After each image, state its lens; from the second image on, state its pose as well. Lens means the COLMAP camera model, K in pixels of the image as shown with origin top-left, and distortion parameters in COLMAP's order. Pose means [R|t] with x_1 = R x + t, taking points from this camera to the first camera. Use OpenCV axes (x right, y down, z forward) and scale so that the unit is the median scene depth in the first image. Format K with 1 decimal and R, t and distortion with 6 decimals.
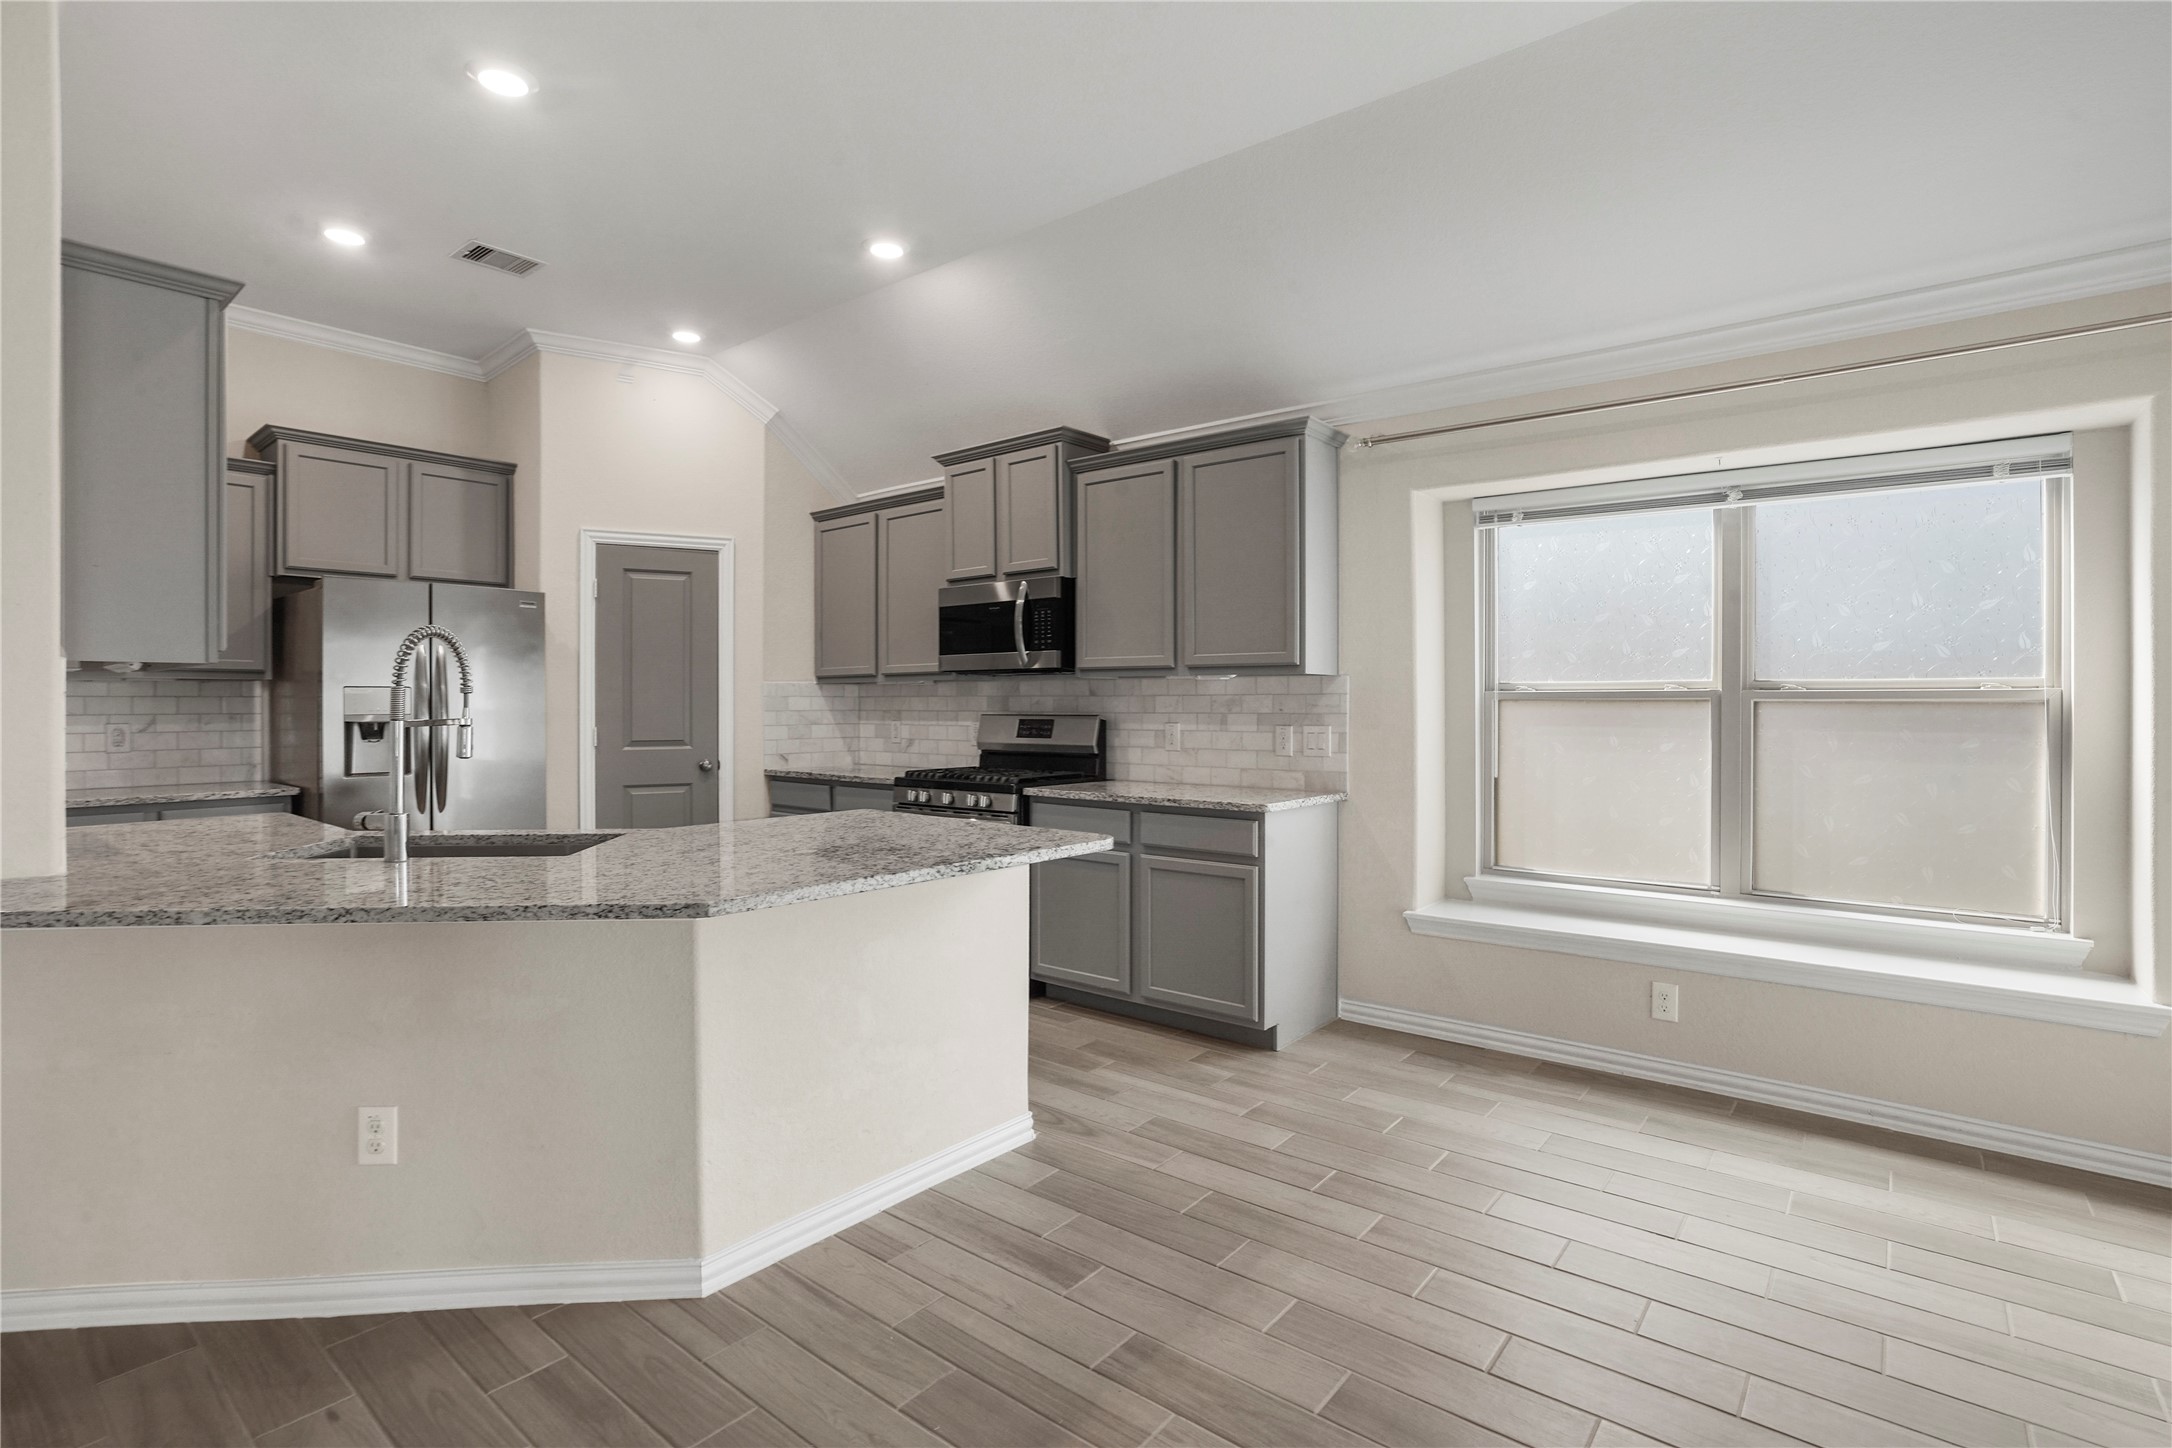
lens RADIAL K [[1053.8, 0, 1014.2], [0, 1053.8, 710.3], [0, 0, 1]] dist [-0.056746, 0.021388]
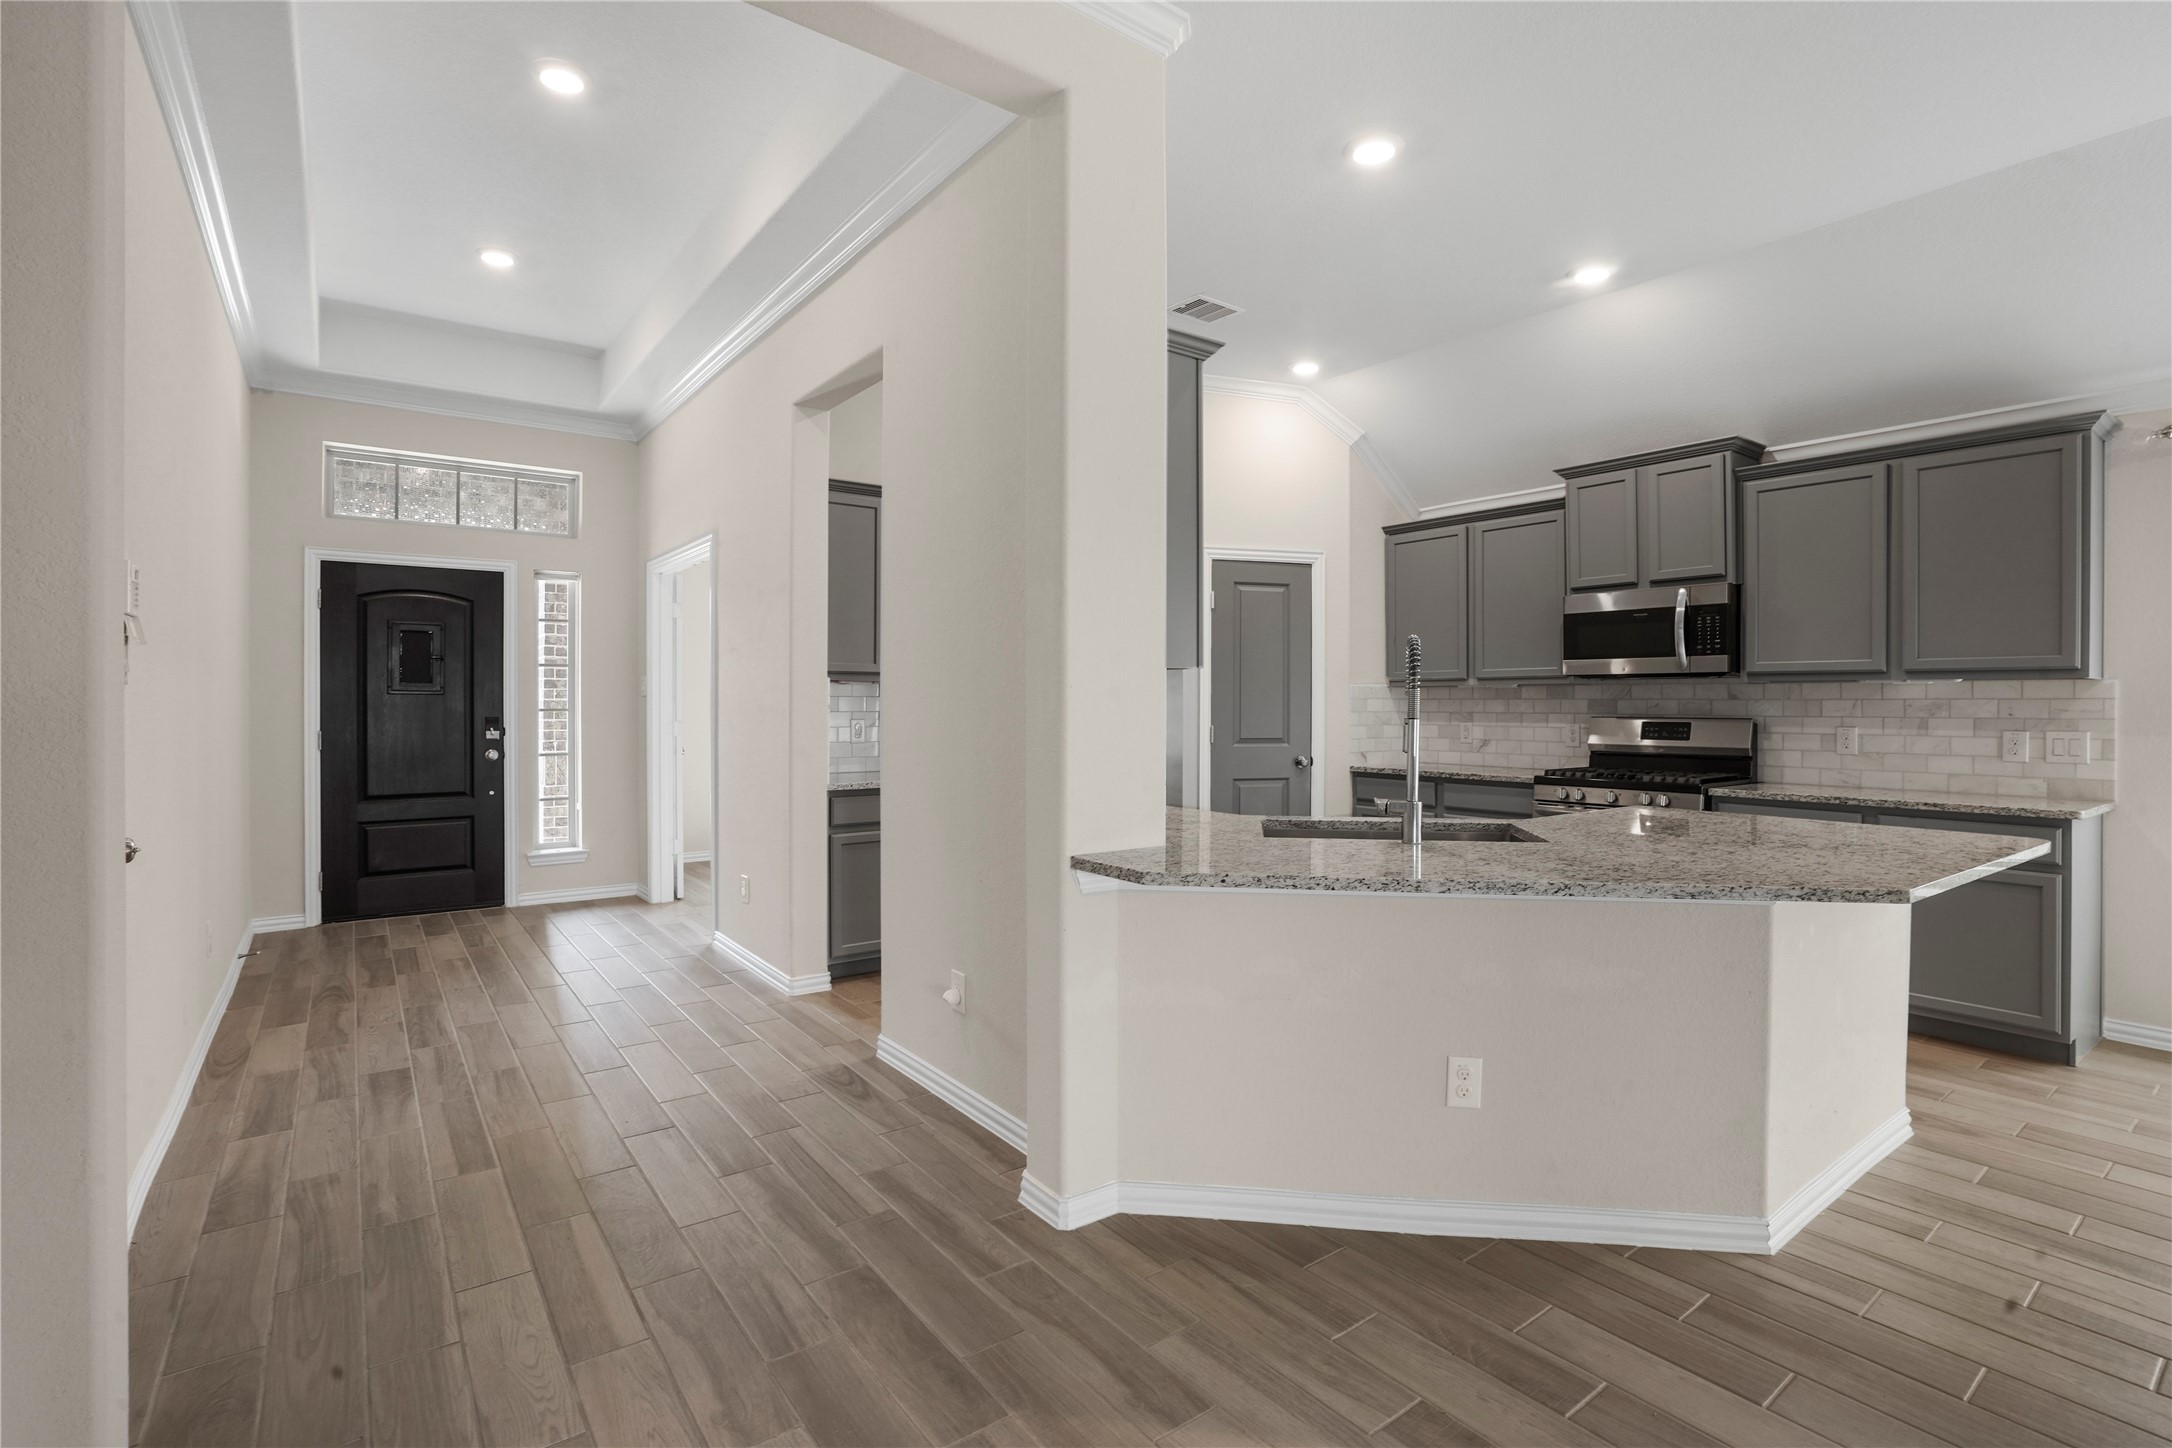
lens RADIAL K [[997.1, 0, 1057.8], [0, 997.1, 710.3], [0, 0, 1]] dist [-0.031071, 0.014435]
pose [[0.974296, 0.006642, -0.225172, -0.366231], [-0.006842, 0.999977, -0.000109, 0.001356], [0.225166, 0.001647, 0.974319, -0.078772]]
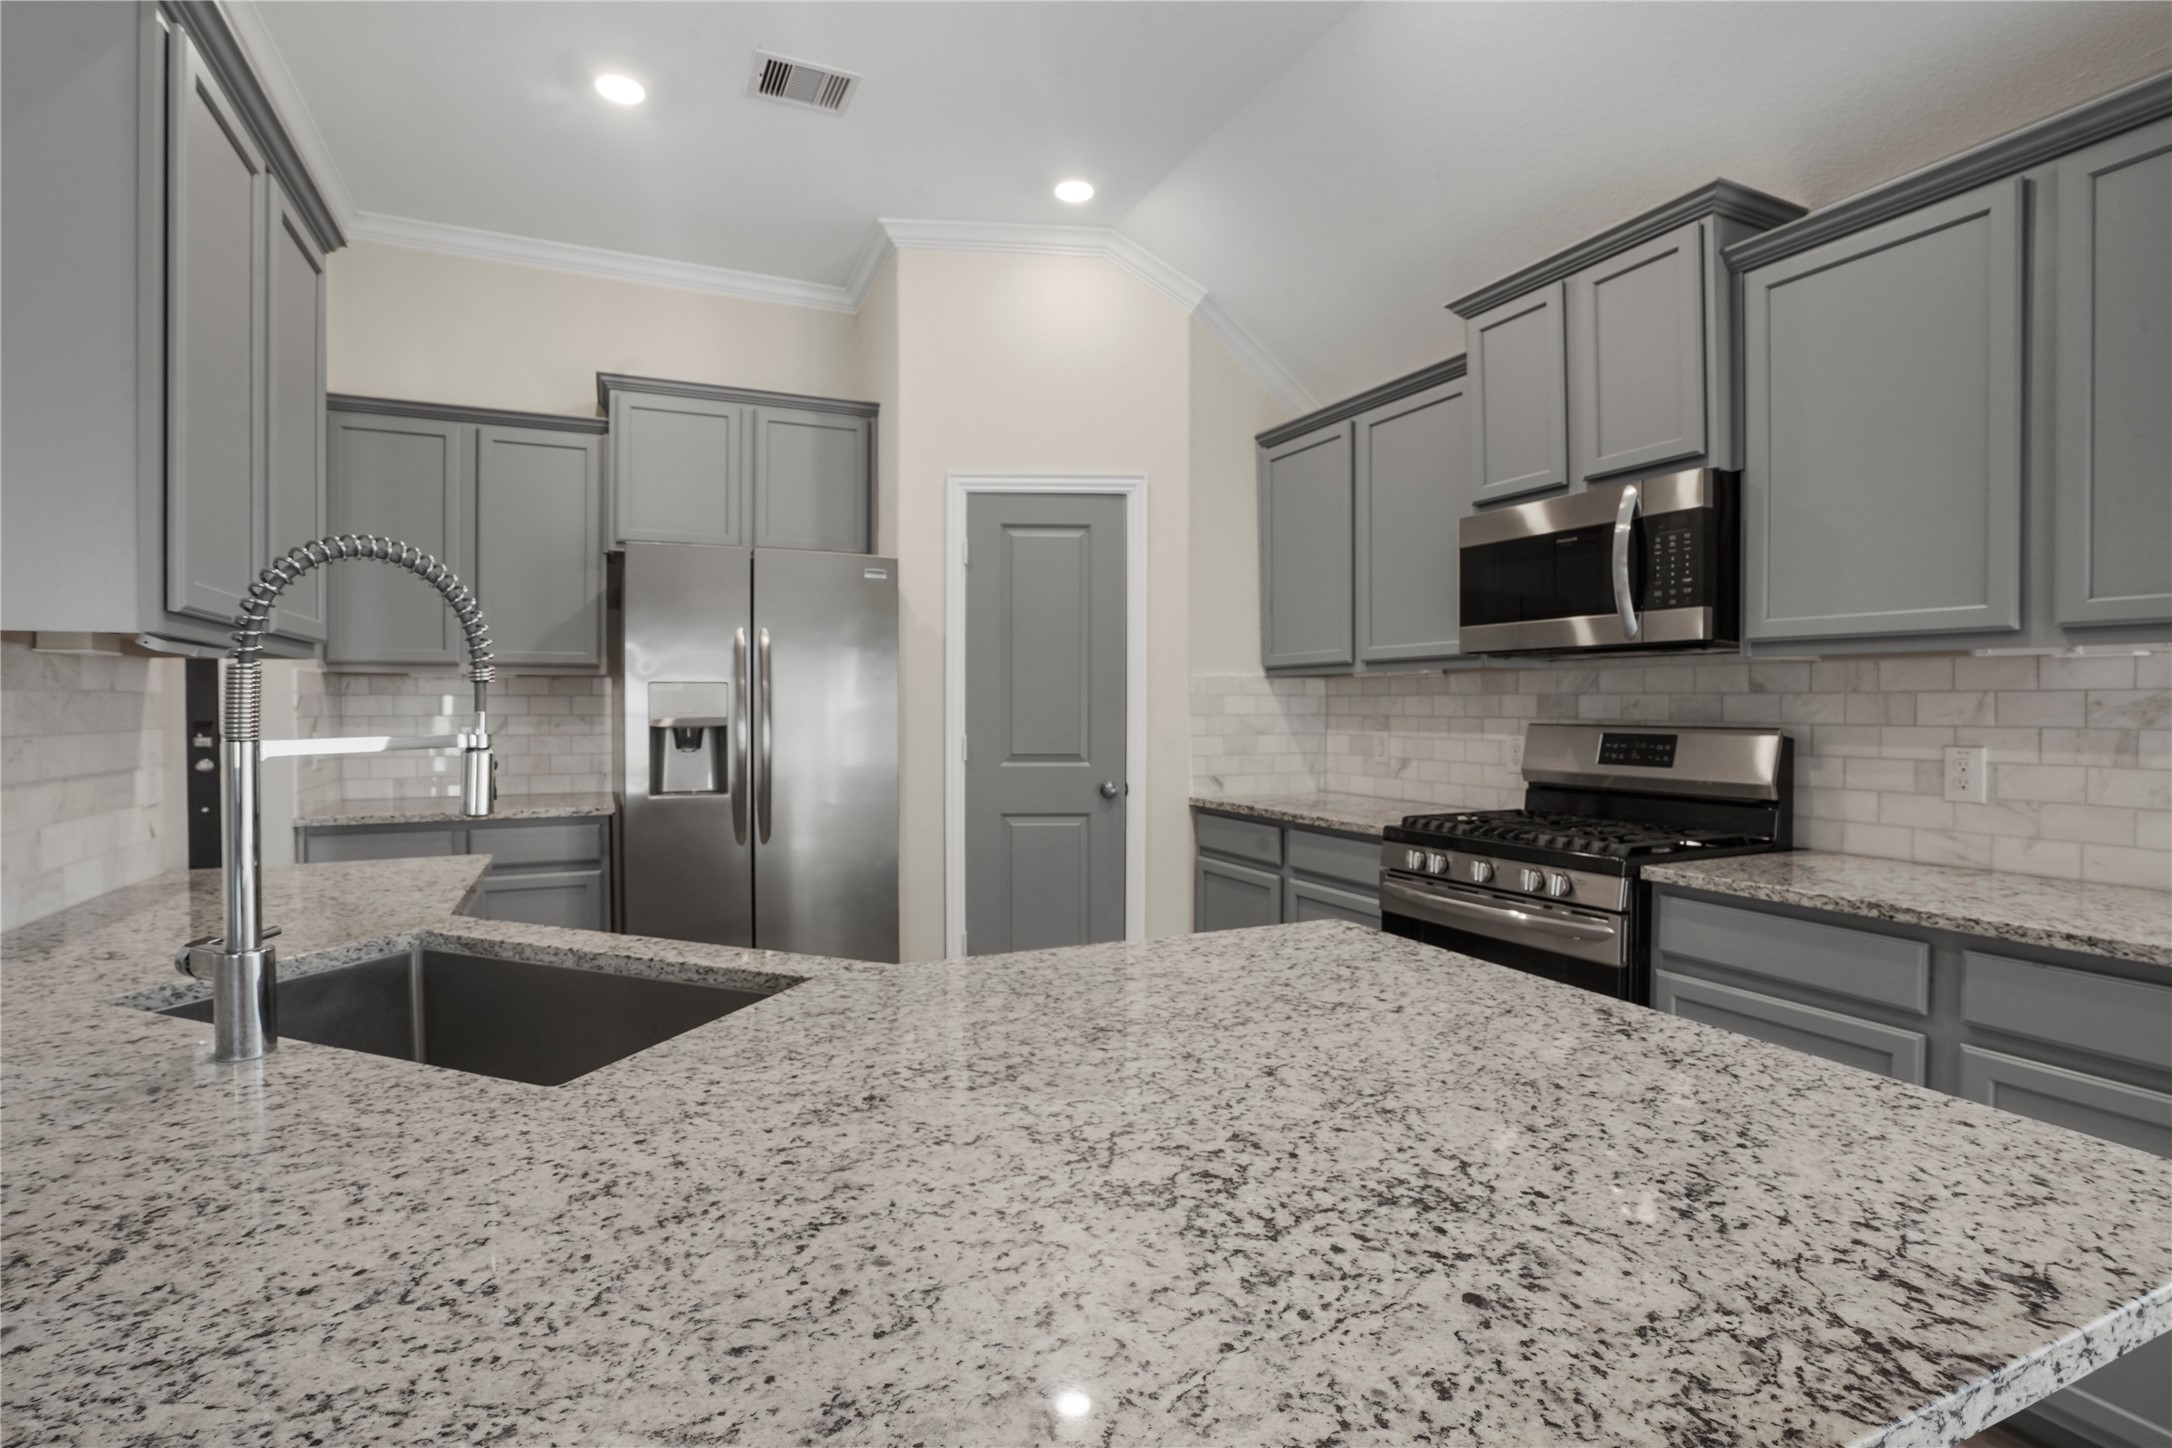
lens RADIAL K [[1053.8, 0, 1014.2], [0, 1053.8, 710.3], [0, 0, 1]] dist [-0.056746, 0.021388]
pose [[0.906355, 0.005040, -0.422488, -0.053542], [-0.005118, 0.999986, 0.000950, -0.003330], [0.422487, 0.001301, 0.906368, 0.368235]]
